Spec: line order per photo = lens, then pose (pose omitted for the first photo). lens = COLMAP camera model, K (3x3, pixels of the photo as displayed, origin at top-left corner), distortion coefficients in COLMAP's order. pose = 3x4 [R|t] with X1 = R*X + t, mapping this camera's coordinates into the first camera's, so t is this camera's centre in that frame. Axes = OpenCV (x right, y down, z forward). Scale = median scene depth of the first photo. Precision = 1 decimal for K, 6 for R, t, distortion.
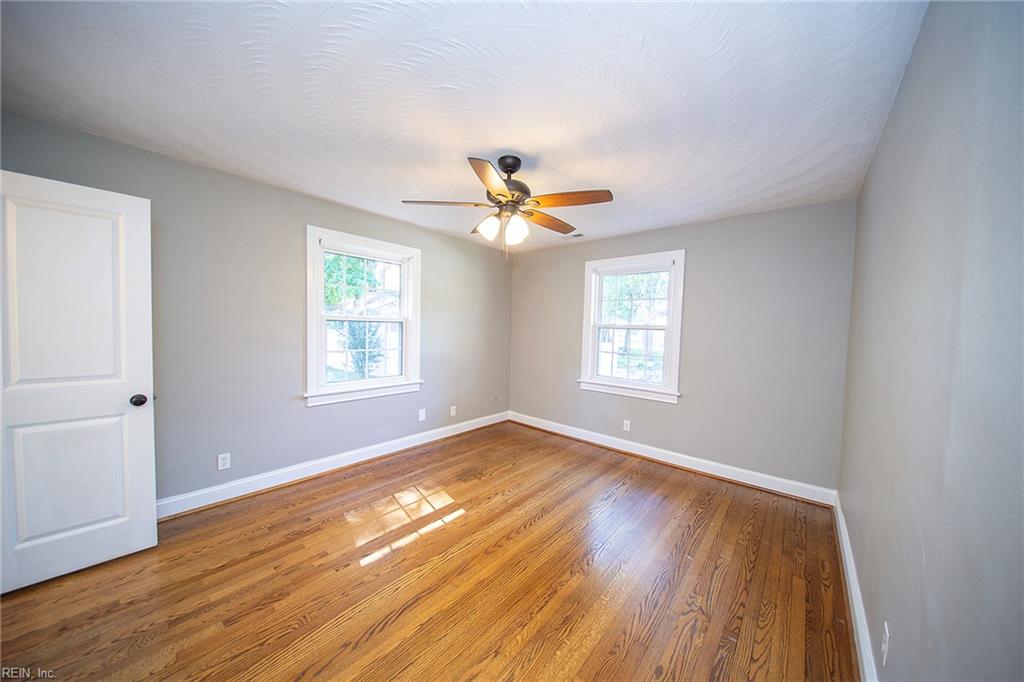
lens RADIAL K [[335.8, 0, 511.8], [0, 335.8, 340.1], [0, 0, 1]] dist [0.001321, -0.000029]
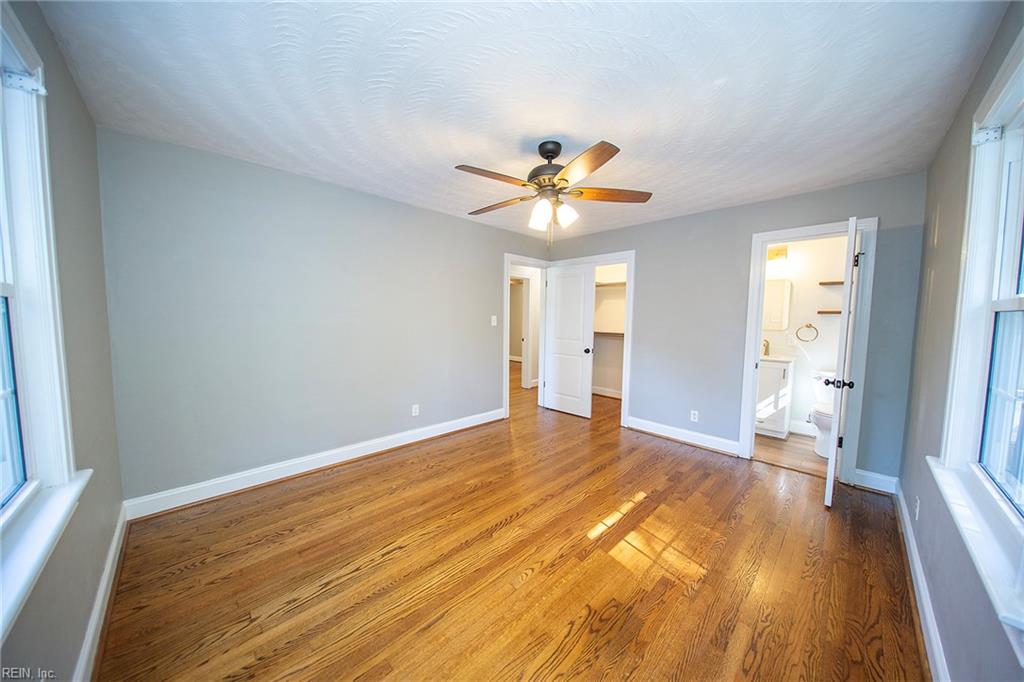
lens RADIAL K [[335.8, 0, 513.0], [0, 335.8, 339.9], [0, 0, 1]] dist [0.001321, -0.000029]
pose [[-0.996112, -0.046593, 0.074766, 0.003282], [-0.037785, 0.992627, 0.115169, -0.069339], [-0.079580, 0.111897, -0.990528, 1.967774]]
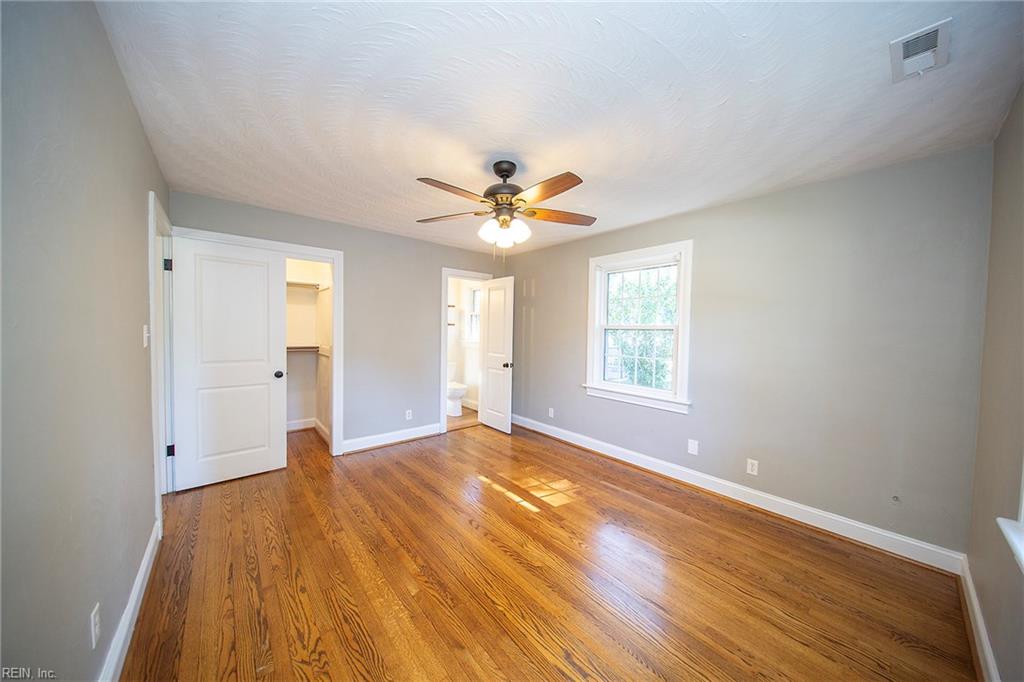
lens RADIAL K [[335.8, 0, 516.4], [0, 335.8, 339.8], [0, 0, 1]] dist [0.001321, -0.000029]
pose [[-0.135292, 0.001316, -0.990805, 0.958869], [-0.062771, 0.997979, 0.009897, -0.015939], [0.988815, 0.063532, -0.134936, 1.150800]]
